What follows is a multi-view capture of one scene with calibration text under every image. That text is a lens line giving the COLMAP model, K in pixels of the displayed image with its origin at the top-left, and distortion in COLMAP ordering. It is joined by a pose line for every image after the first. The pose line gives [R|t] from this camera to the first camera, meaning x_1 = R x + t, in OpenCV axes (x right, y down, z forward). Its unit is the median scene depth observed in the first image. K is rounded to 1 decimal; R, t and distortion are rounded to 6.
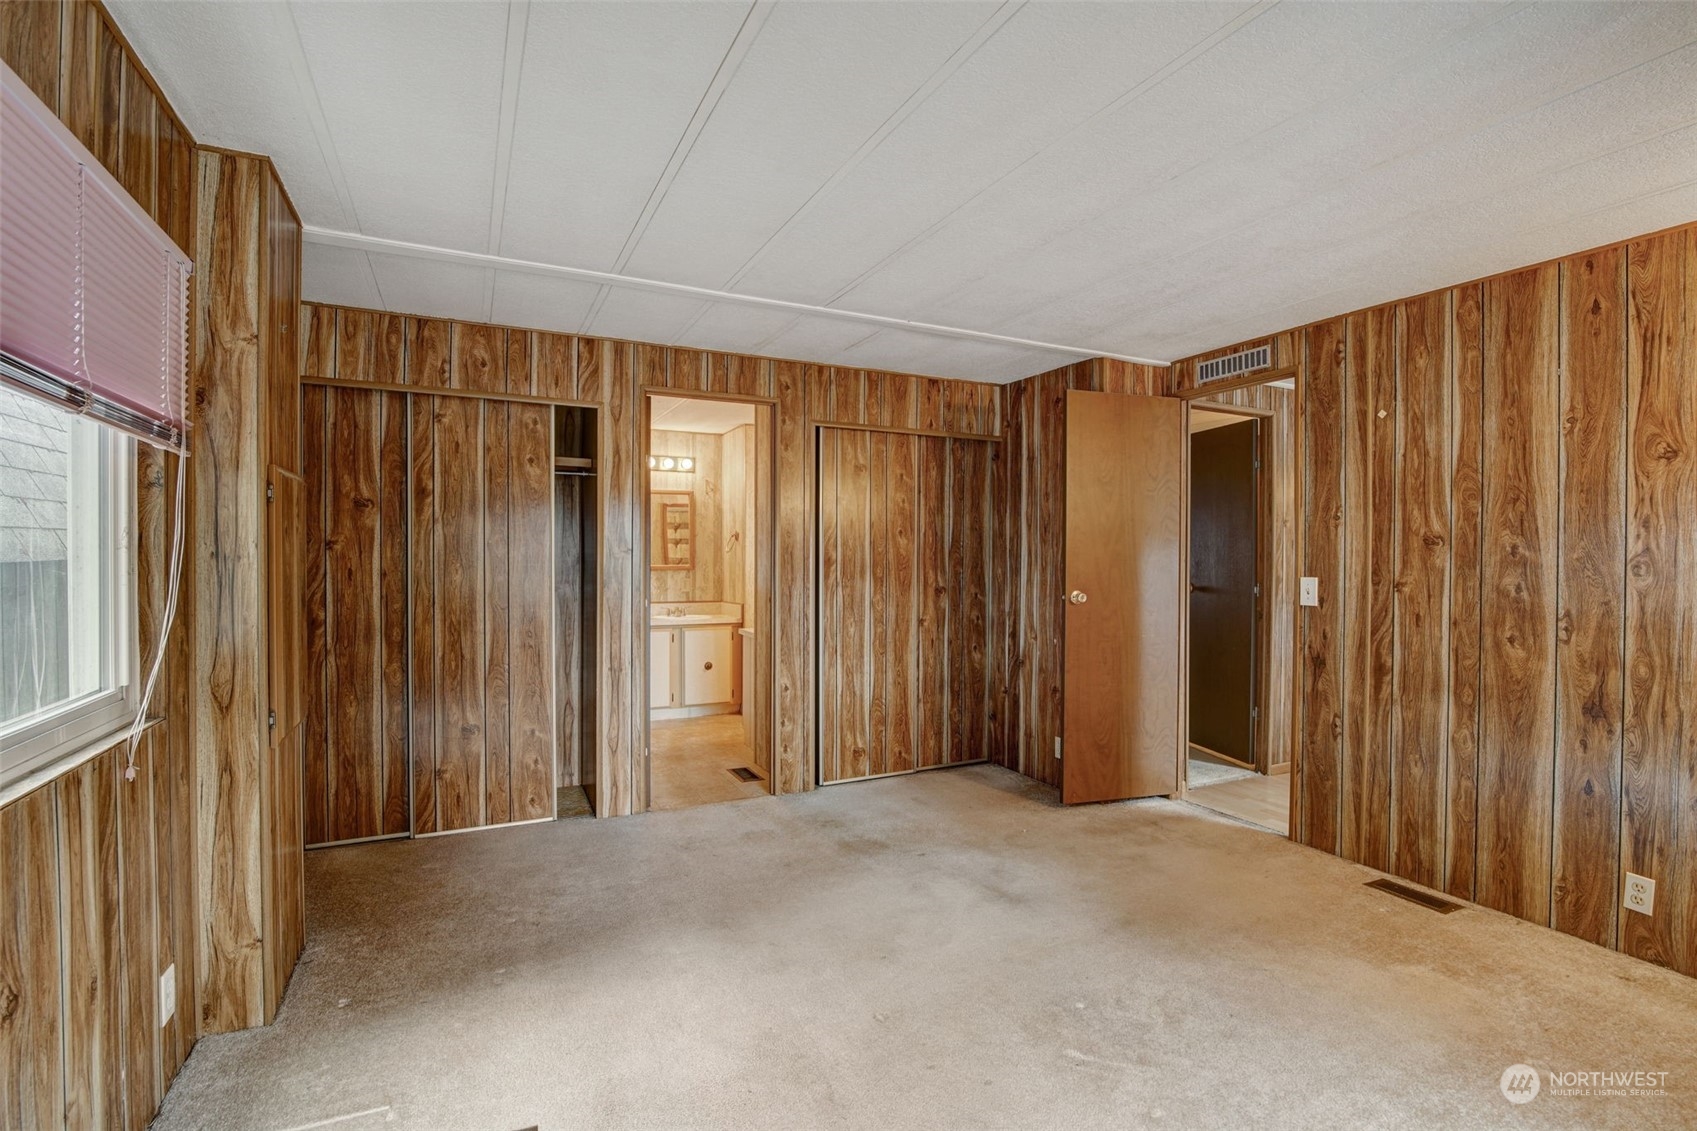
lens RADIAL K [[800.1, 0, 848.5], [0, 800.1, 565.5], [0, 0, 1]] dist [-0.020039, 0.001184]
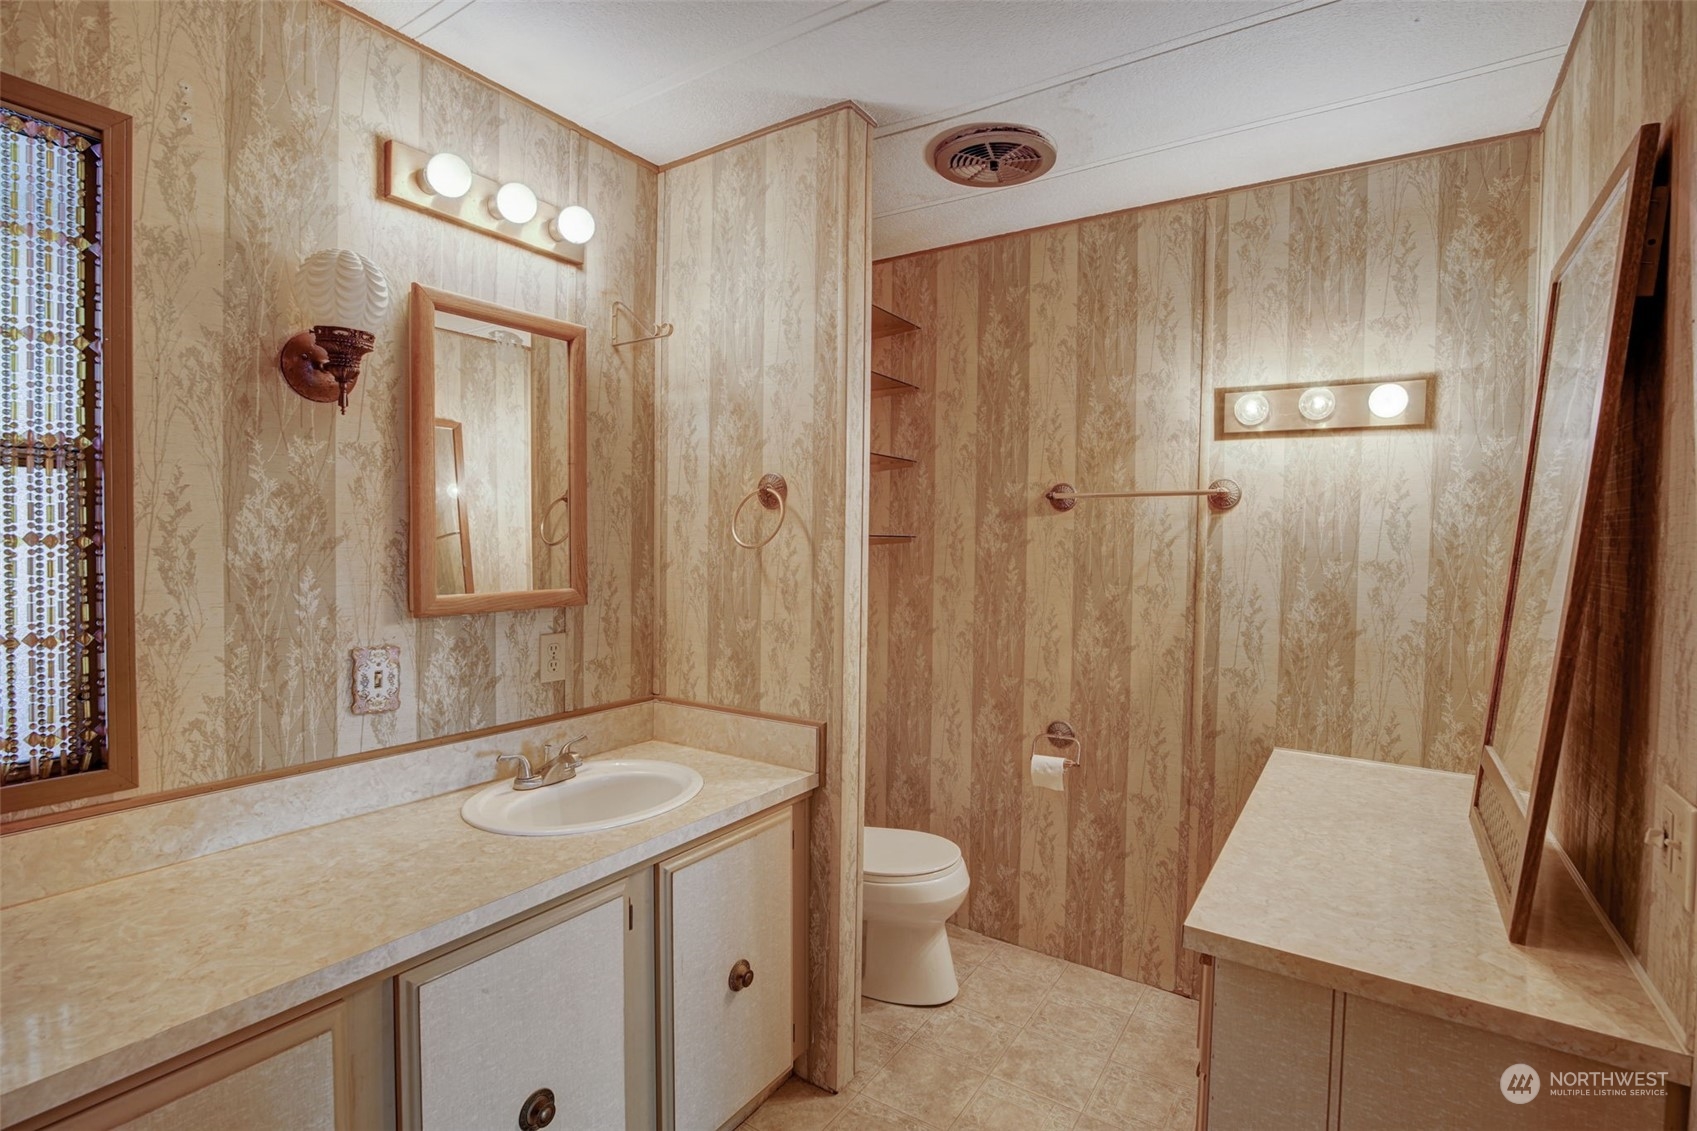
lens RADIAL K [[800.1, 0, 848.5], [0, 800.1, 565.5], [0, 0, 1]] dist [-0.020039, 0.001184]
pose [[0.862038, -0.009083, 0.506762, -0.256742], [-0.003228, 0.999721, 0.023411, -0.015928], [-0.506833, -0.021817, 0.861768, 0.700339]]
